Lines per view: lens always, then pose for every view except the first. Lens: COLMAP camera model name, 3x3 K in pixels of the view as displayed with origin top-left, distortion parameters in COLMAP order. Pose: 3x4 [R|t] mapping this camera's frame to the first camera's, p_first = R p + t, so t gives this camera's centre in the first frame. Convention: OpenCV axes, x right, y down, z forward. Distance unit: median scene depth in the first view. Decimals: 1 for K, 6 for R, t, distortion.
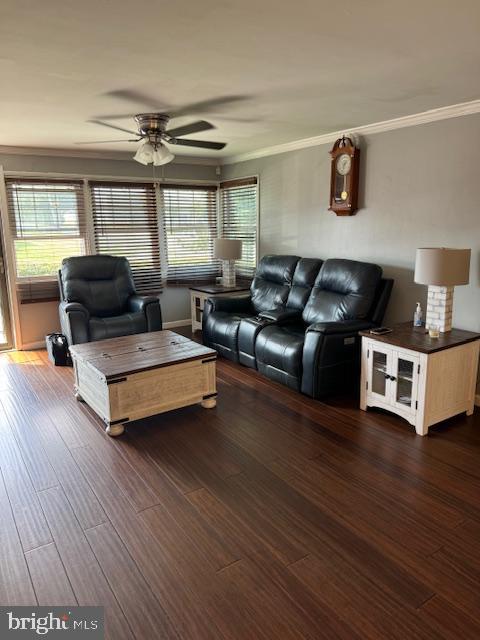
lens RADIAL K [[446.8, 0, 240.0], [0, 446.8, 320.0], [0, 0, 1]] dist [0.101166, -0.147650]
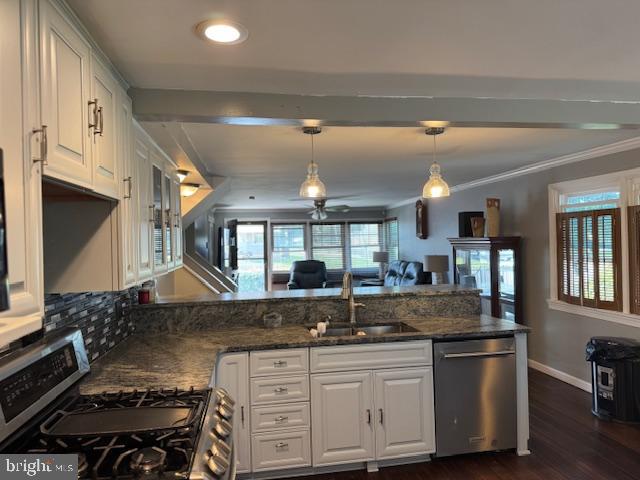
lens RADIAL K [[446.8, 0, 320.0], [0, 446.8, 240.0], [0, 0, 1]] dist [0.101166, -0.147650]
pose [[0.906947, -0.011831, -0.421080, 0.512500], [-0.078399, 0.977400, -0.196324, 0.139295], [0.413886, 0.211067, 0.885522, -0.663373]]
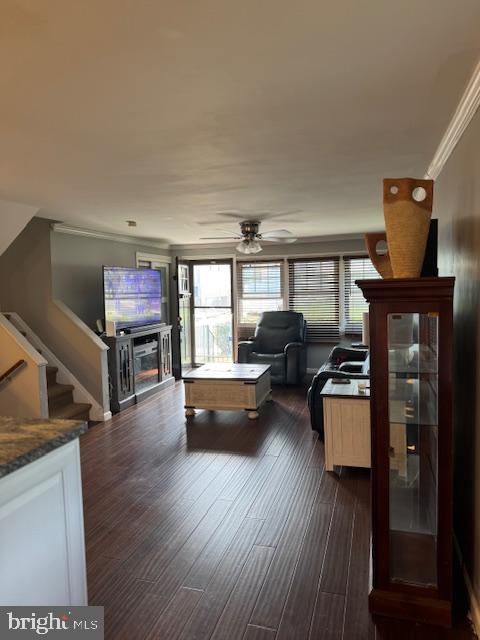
lens RADIAL K [[446.8, 0, 240.0], [0, 446.8, 320.0], [0, 0, 1]] dist [0.101166, -0.147650]
pose [[0.644092, 0.051235, -0.763230, 0.646246], [-0.150188, 0.986805, -0.060501, -0.011890], [0.750059, 0.153596, 0.643288, 0.016762]]
